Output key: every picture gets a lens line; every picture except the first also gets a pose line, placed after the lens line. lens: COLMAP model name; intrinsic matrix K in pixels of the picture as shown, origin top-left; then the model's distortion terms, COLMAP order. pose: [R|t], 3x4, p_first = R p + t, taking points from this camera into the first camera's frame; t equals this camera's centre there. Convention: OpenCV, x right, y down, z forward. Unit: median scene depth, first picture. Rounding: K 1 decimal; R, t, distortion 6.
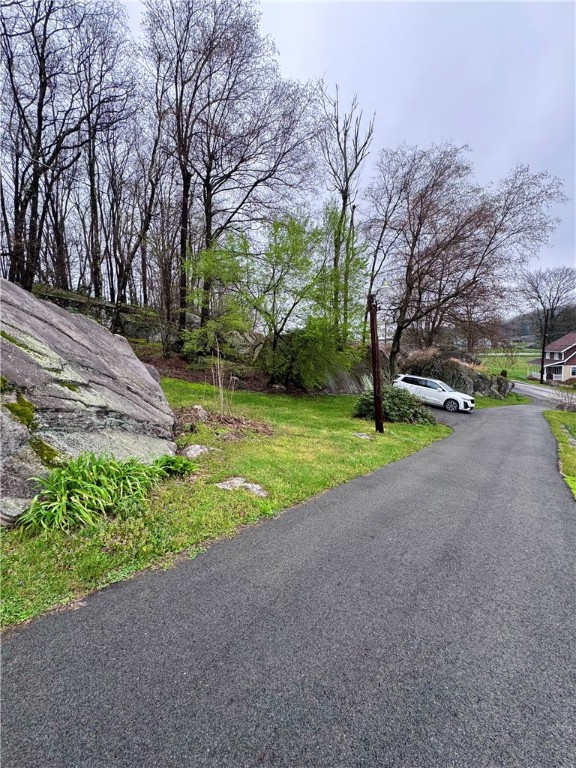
lens RADIAL K [[308.2, 0, 287.8], [0, 308.2, 381.8], [0, 0, 1]] dist [0.000062, -0.000443]
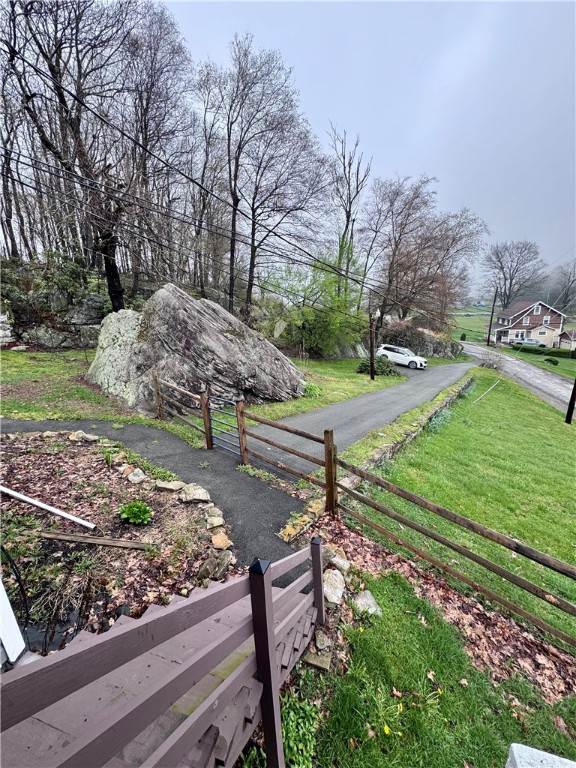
lens RADIAL K [[308.2, 0, 288.4], [0, 308.2, 384.1], [0, 0, 1]] dist [0.000062, -0.000443]
pose [[0.997856, -0.014908, 0.063732, -0.190958], [0.005428, 0.989209, 0.146408, -0.054855], [-0.065227, -0.145748, 0.987169, -0.485018]]
